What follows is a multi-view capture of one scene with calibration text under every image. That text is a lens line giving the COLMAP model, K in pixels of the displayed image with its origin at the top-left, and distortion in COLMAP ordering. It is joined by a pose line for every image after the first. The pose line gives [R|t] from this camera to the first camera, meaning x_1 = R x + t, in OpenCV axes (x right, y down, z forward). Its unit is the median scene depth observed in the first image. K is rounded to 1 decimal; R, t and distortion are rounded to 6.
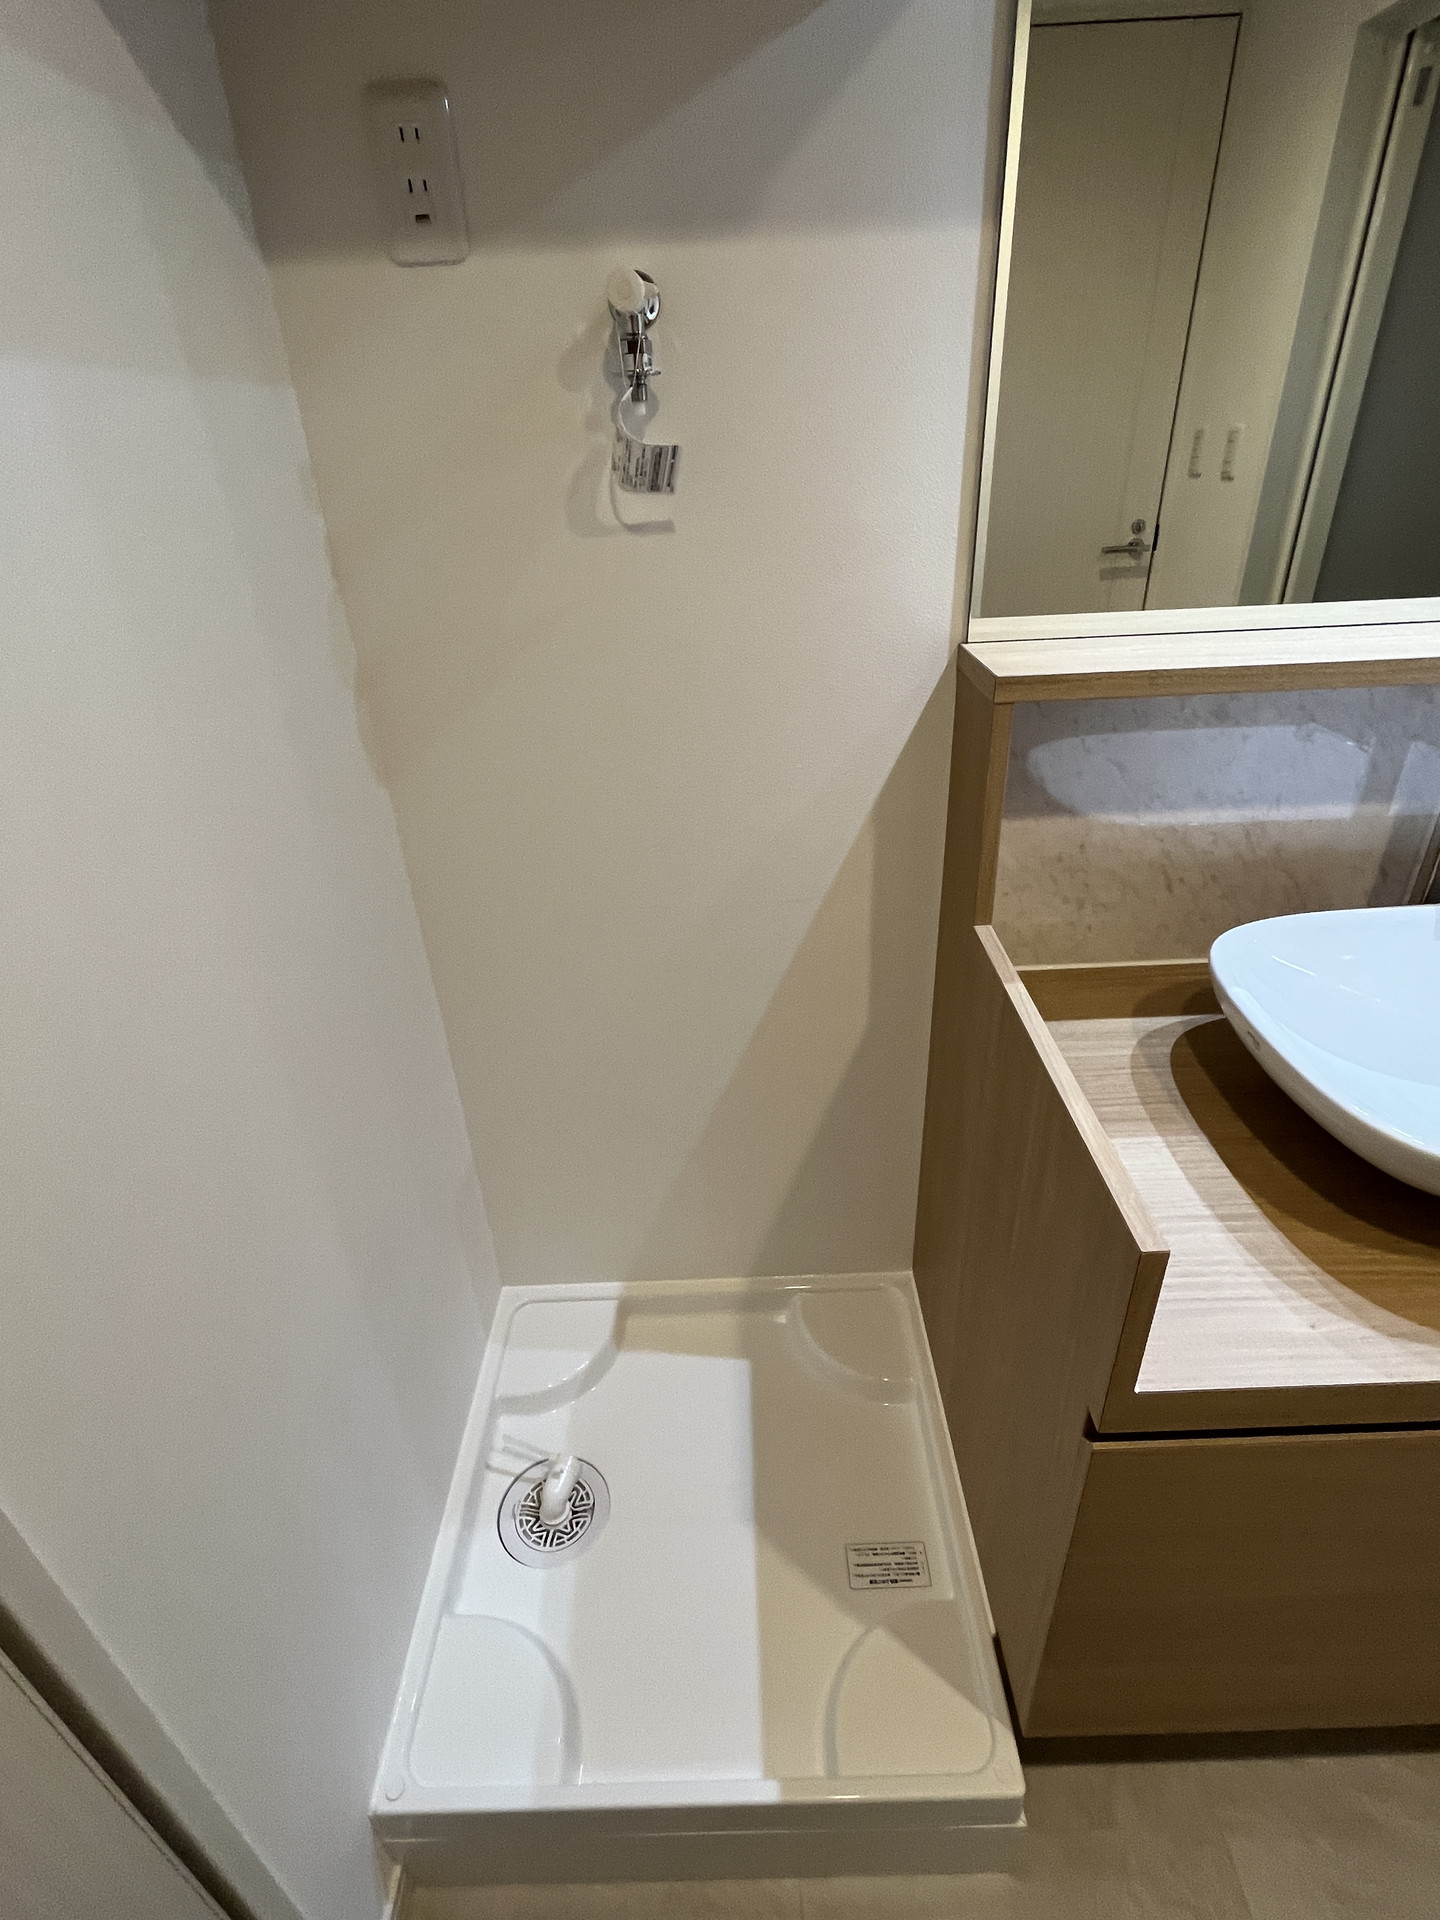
lens RADIAL K [[962.1, 0, 720.0], [0, 962.1, 960.0], [0, 0, 1]] dist [0.004418, 0.000175]
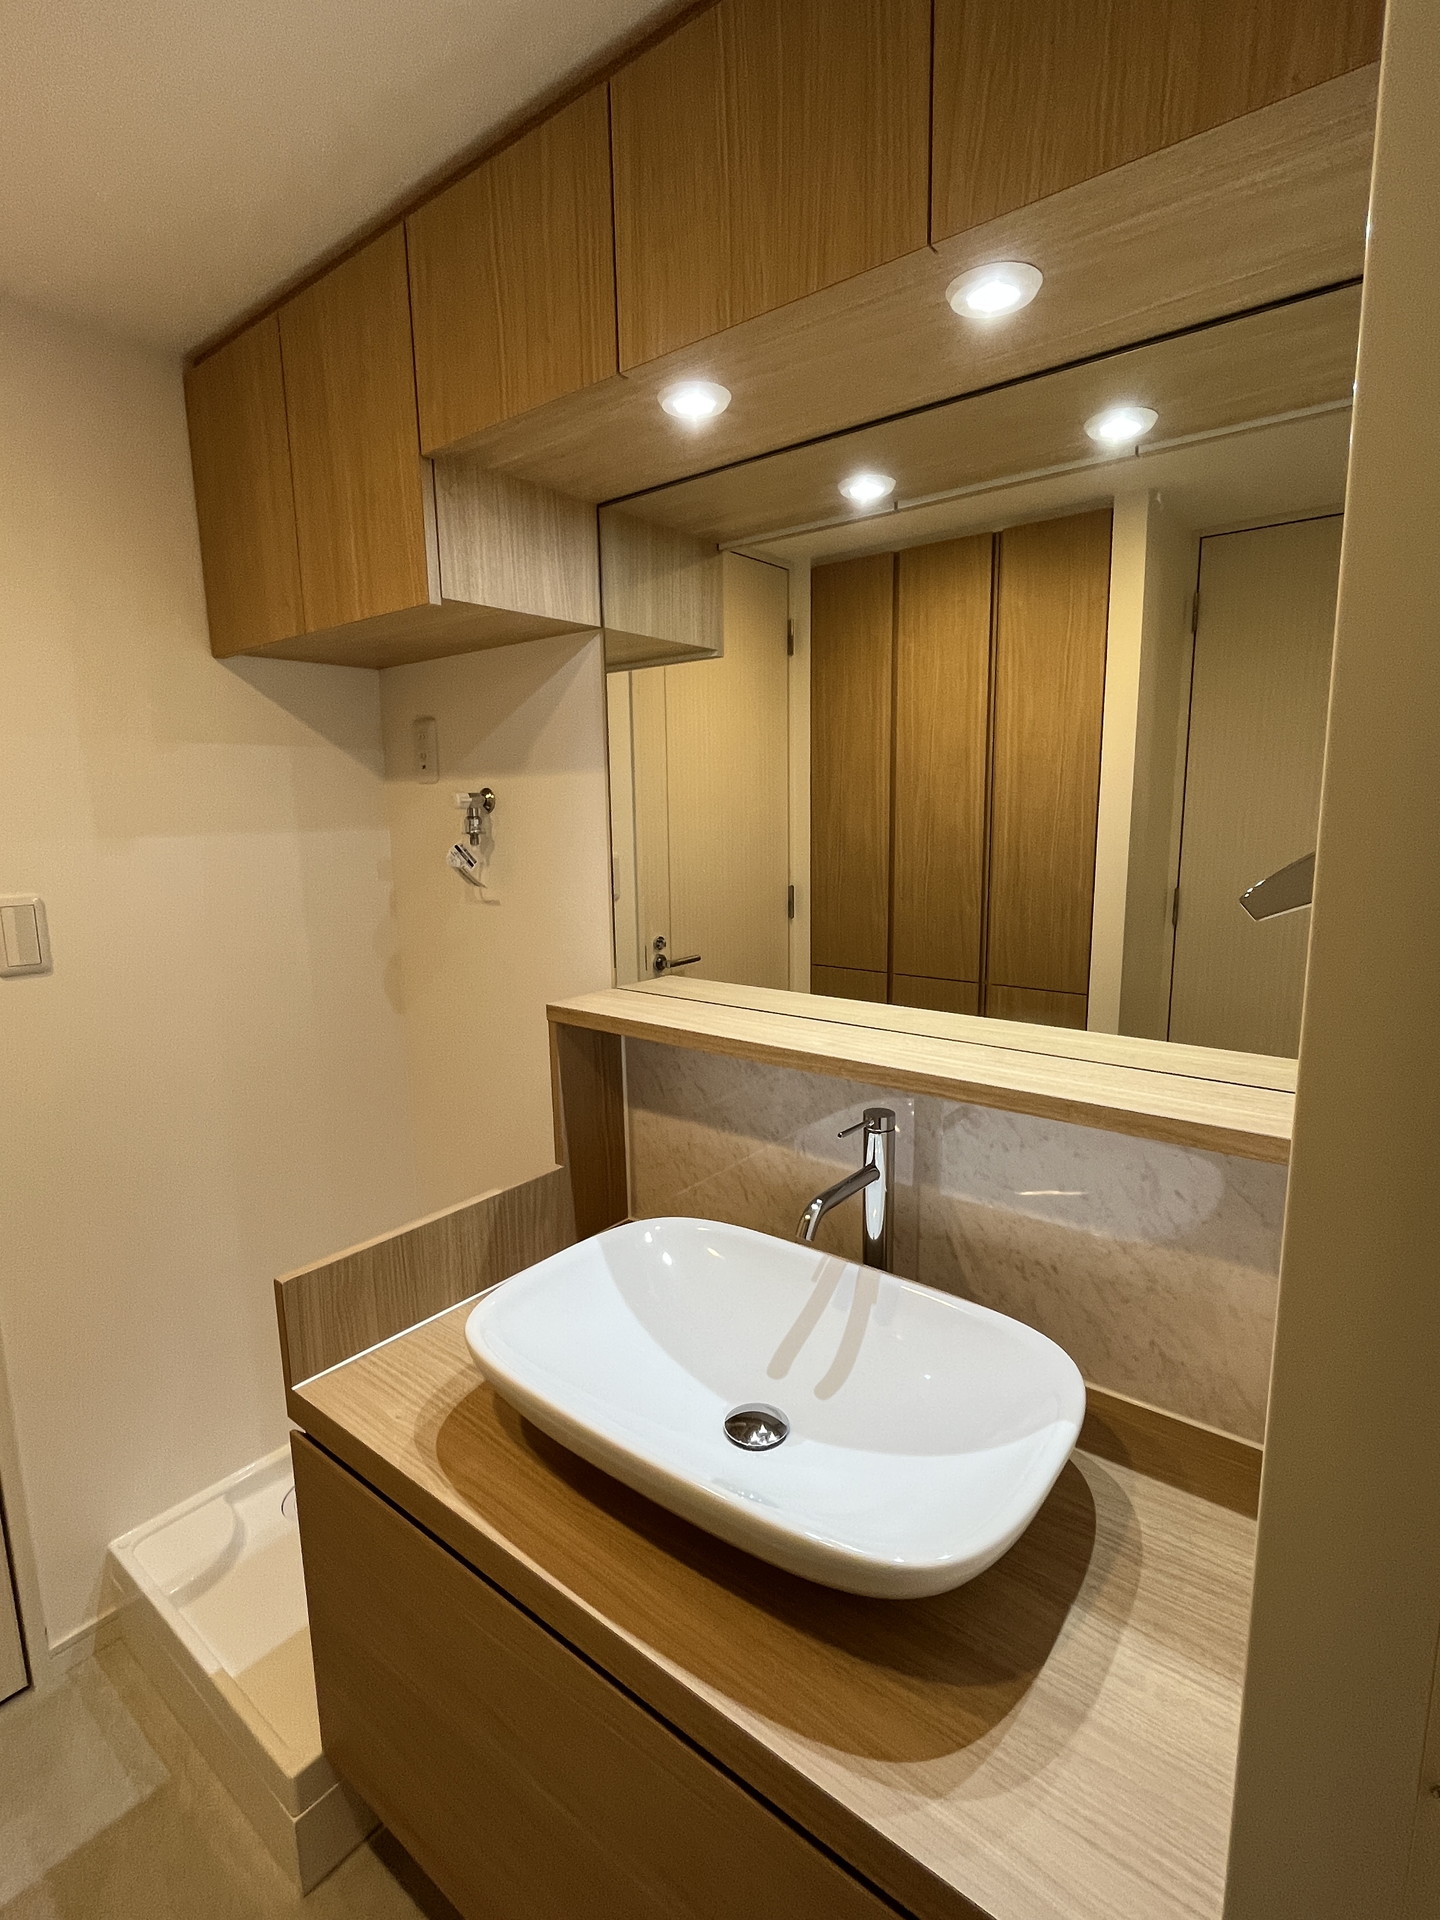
lens RADIAL K [[916.4, 0, 720.0], [0, 916.4, 960.0], [0, 0, 1]] dist [0.002357, 0.000317]
pose [[0.780709, 0.137374, -0.609608, 1.356646], [-0.332013, 0.917640, -0.218413, -0.103096], [0.529396, 0.372915, 0.762020, -0.079035]]
